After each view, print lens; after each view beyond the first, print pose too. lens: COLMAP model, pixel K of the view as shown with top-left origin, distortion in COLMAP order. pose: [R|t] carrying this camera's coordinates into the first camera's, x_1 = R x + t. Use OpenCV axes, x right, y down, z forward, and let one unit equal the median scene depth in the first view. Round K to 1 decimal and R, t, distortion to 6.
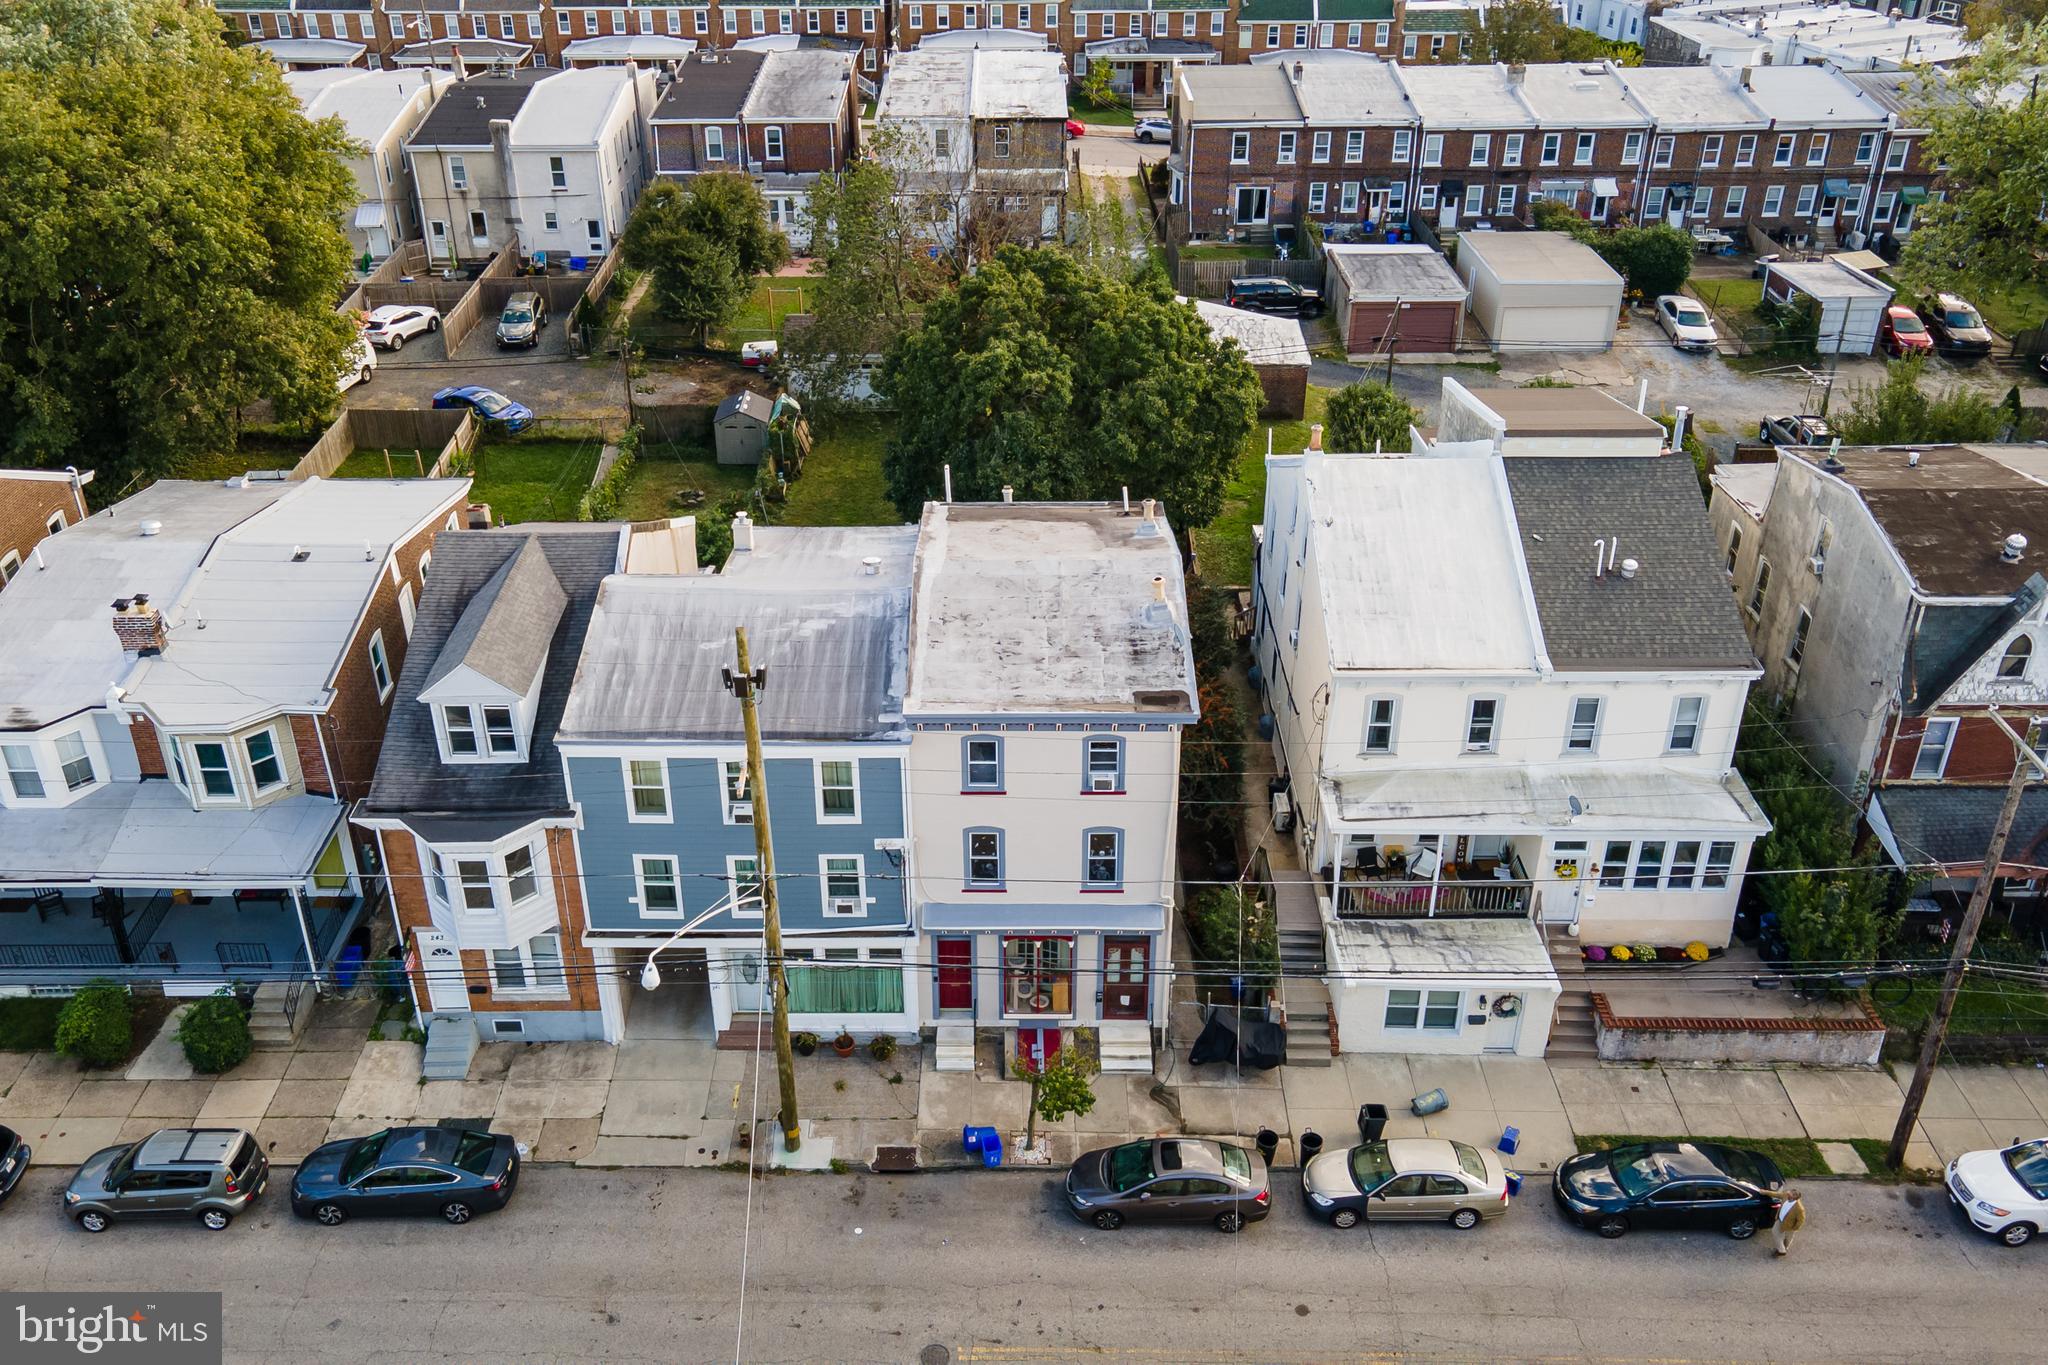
lens RADIAL K [[1740.1, 0, 1014.9], [0, 1740.1, 649.5], [0, 0, 1]] dist [0.048770, 0.002736]
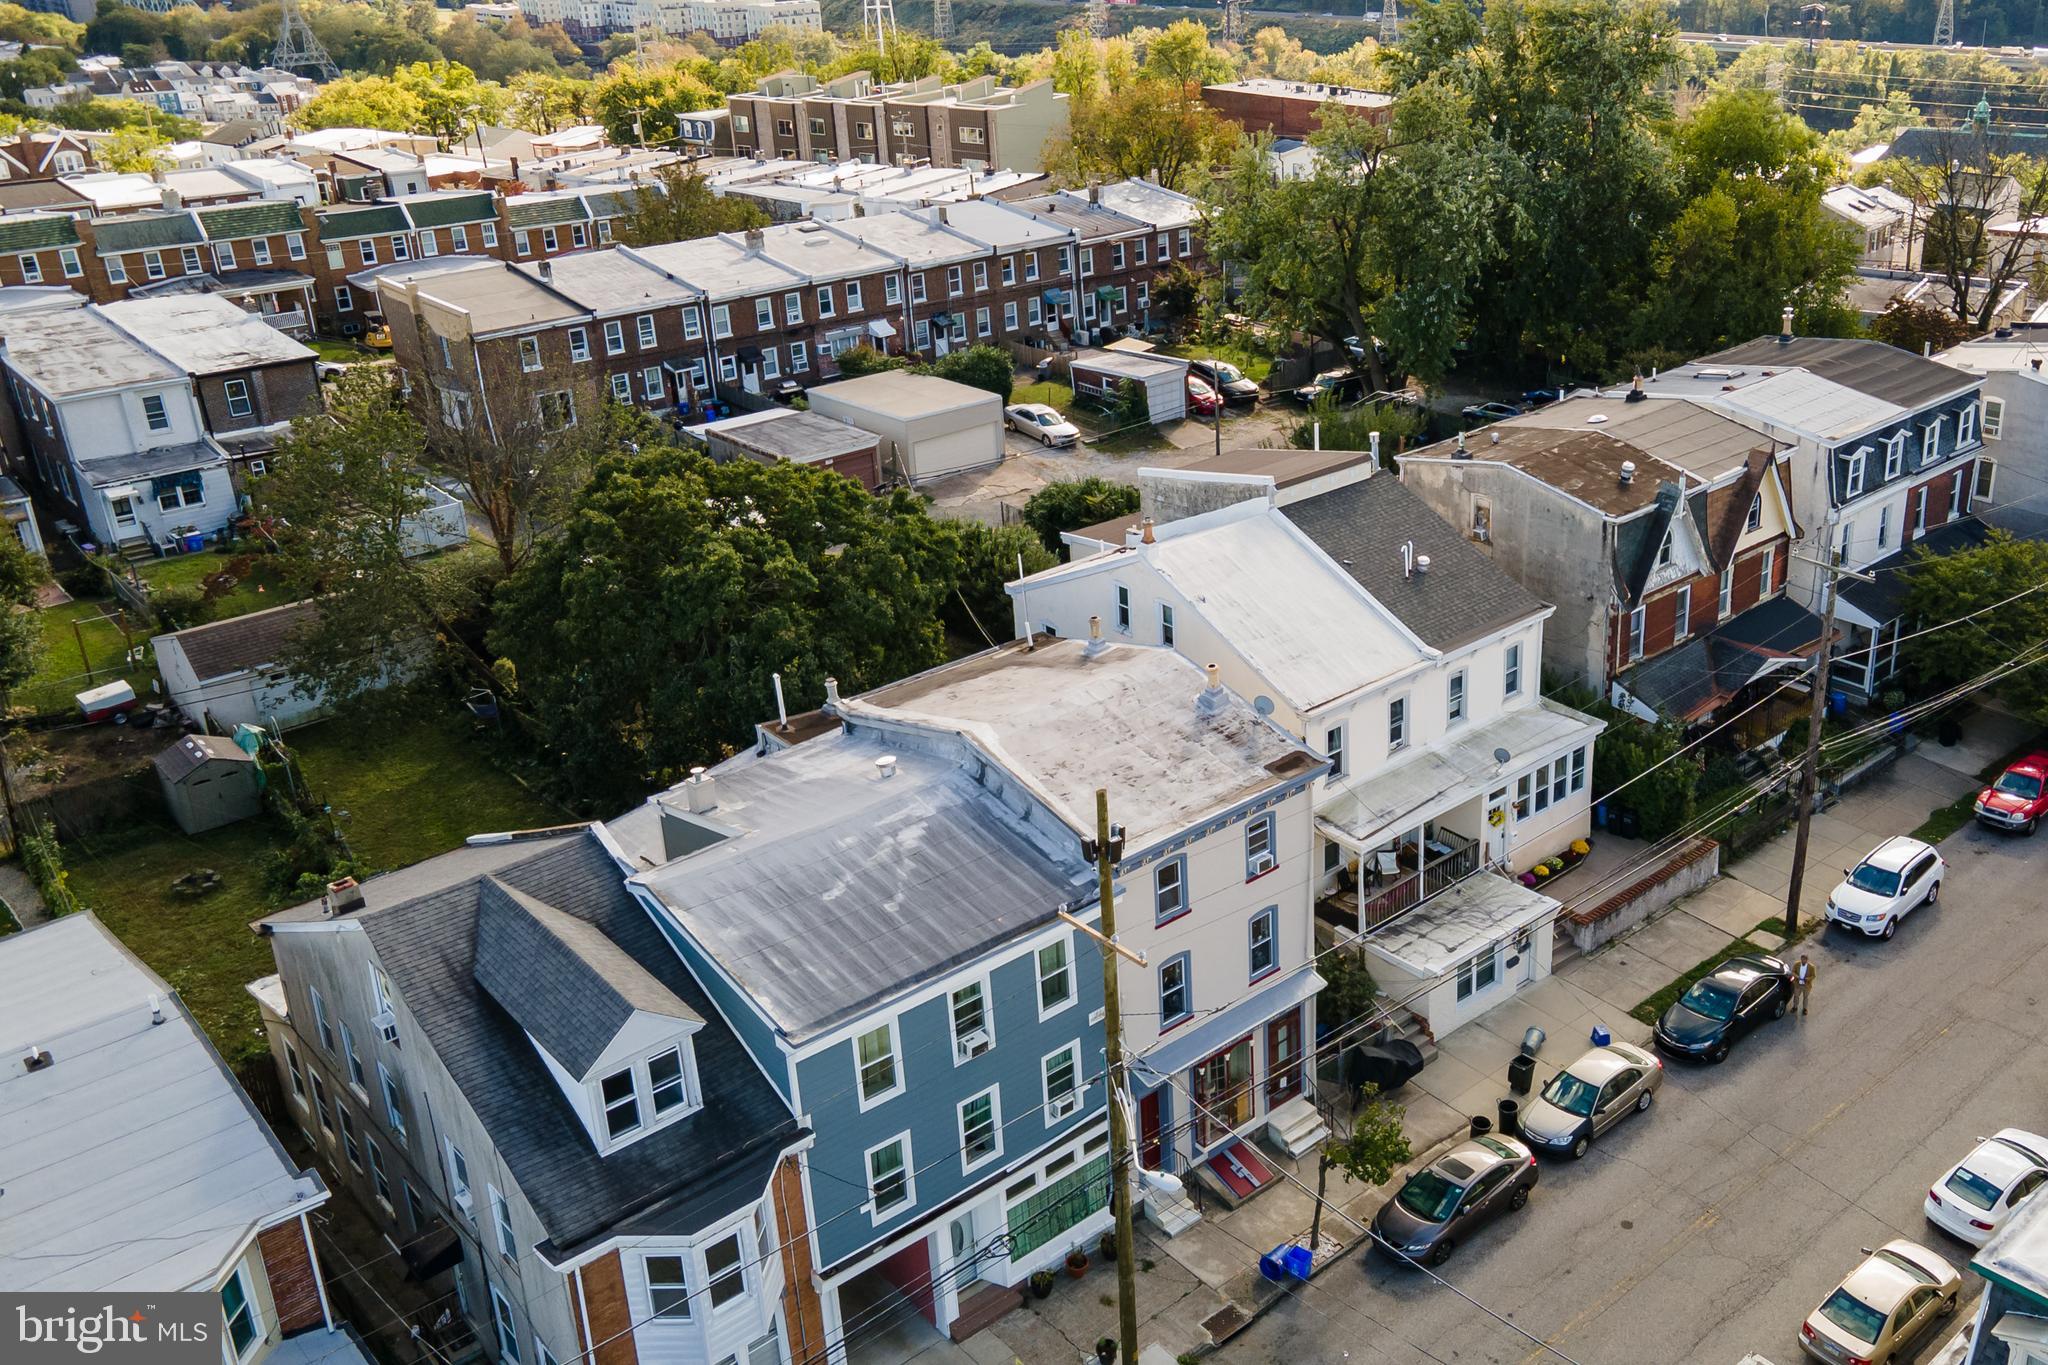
lens RADIAL K [[1841.1, 0, 1243.6], [0, 1841.1, 609.3], [0, 0, 1]] dist [0.061766, 0.002751]
pose [[0.728001, -0.270844, 0.629807, -0.540239], [0.352260, 0.935890, -0.004708, -0.056035], [-0.588155, 0.225283, 0.776737, 0.122051]]
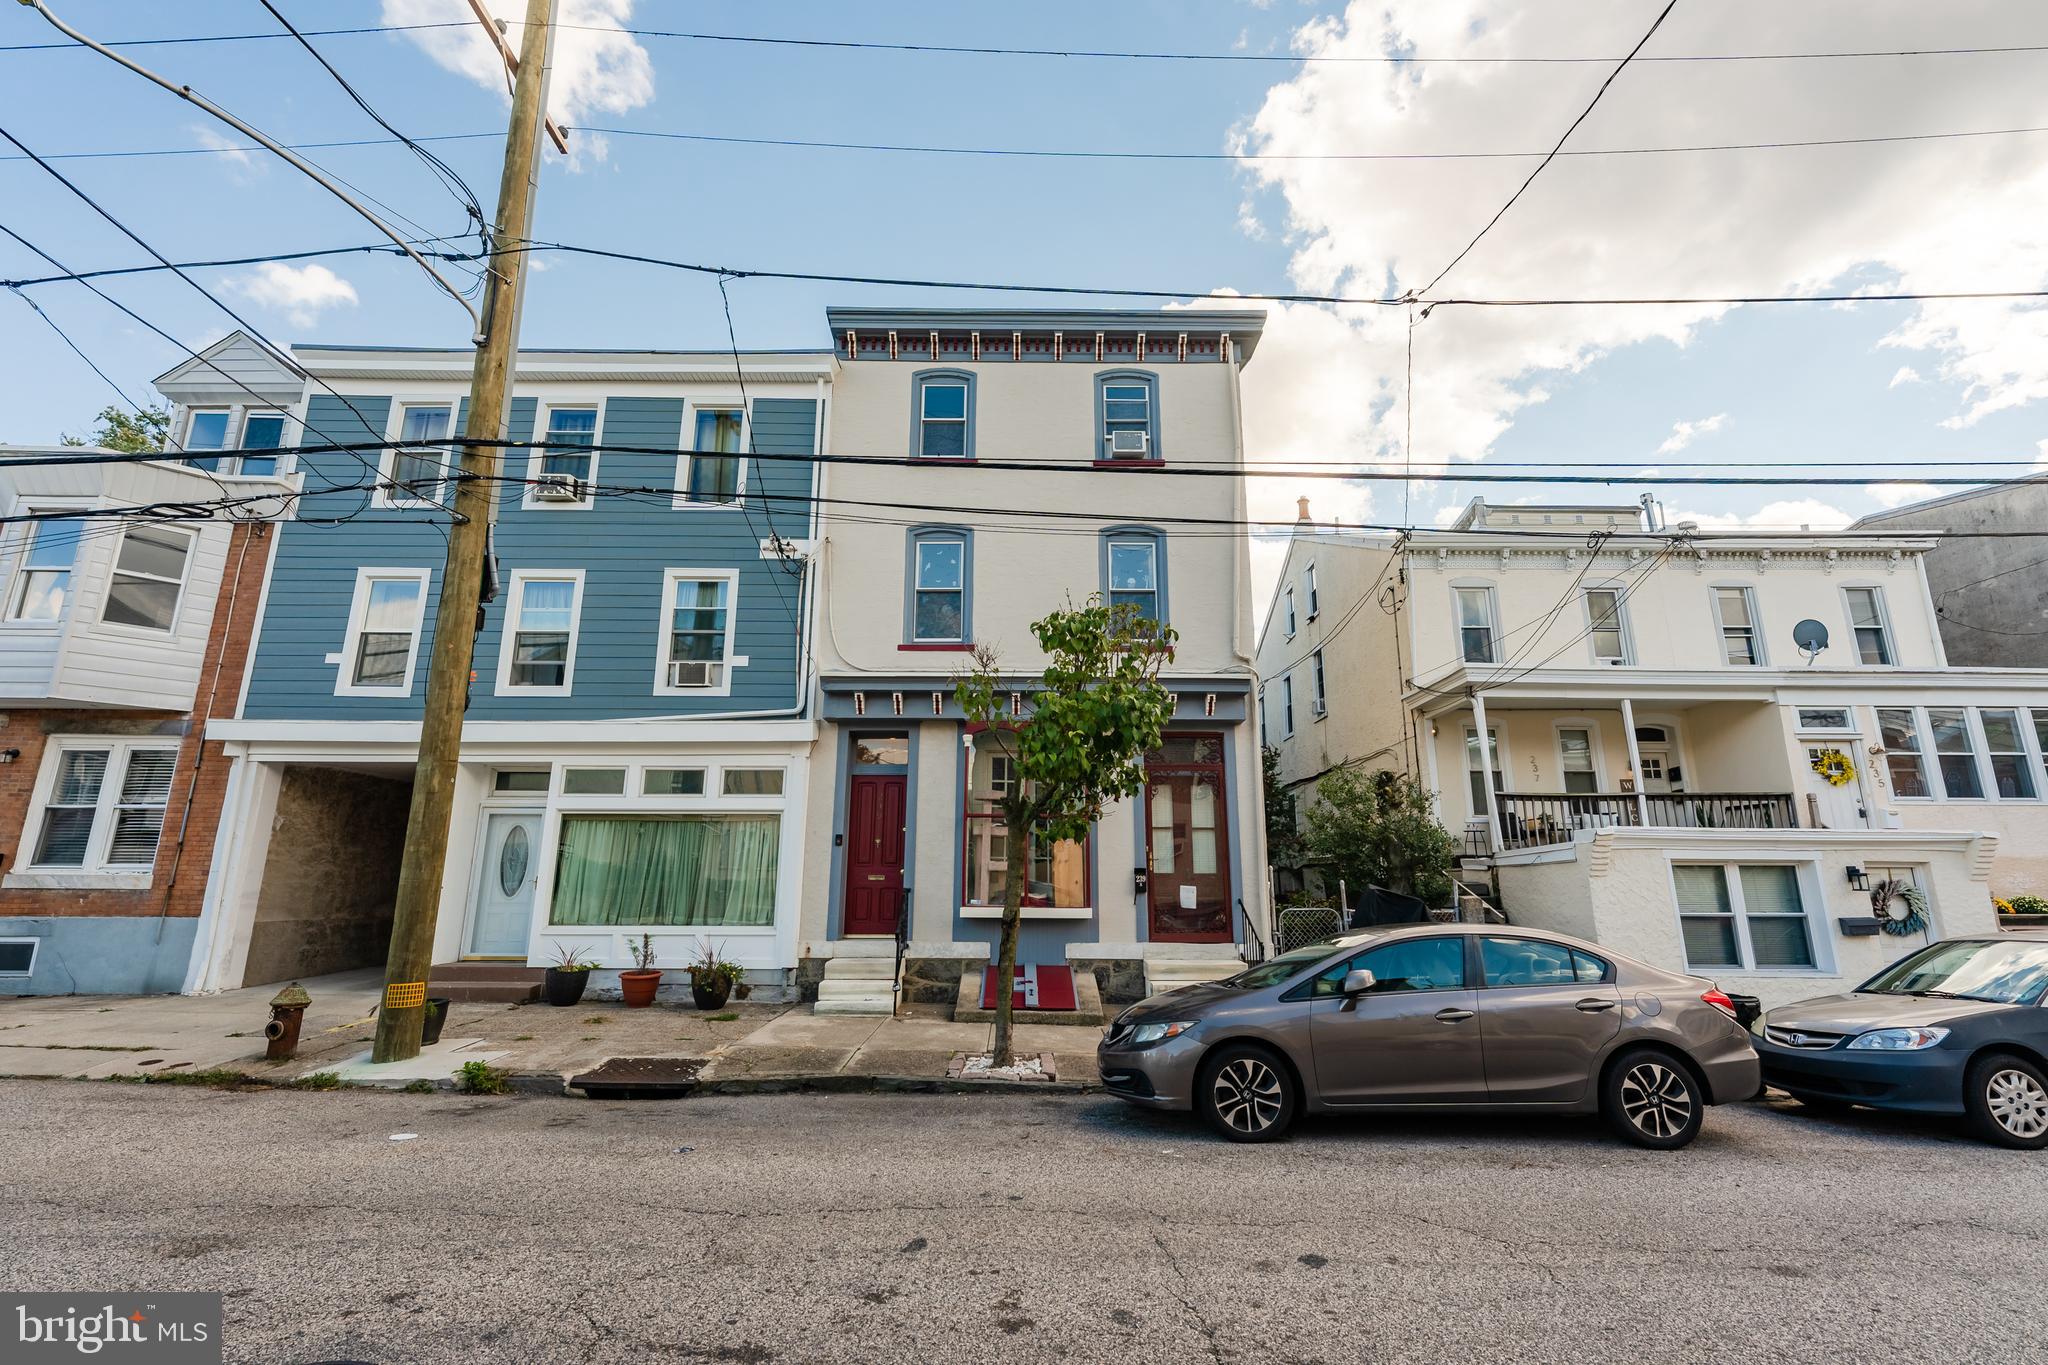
lens RADIAL K [[902.9, 0, 1035.9], [0, 902.9, 679.4], [0, 0, 1]] dist [0.002800, 0.000421]
pose [[0.999940, 0.006781, 0.008652, 0.012981], [0.000781, 0.741253, -0.671225, 0.331859], [-0.010965, 0.671192, 0.741203, 0.734508]]
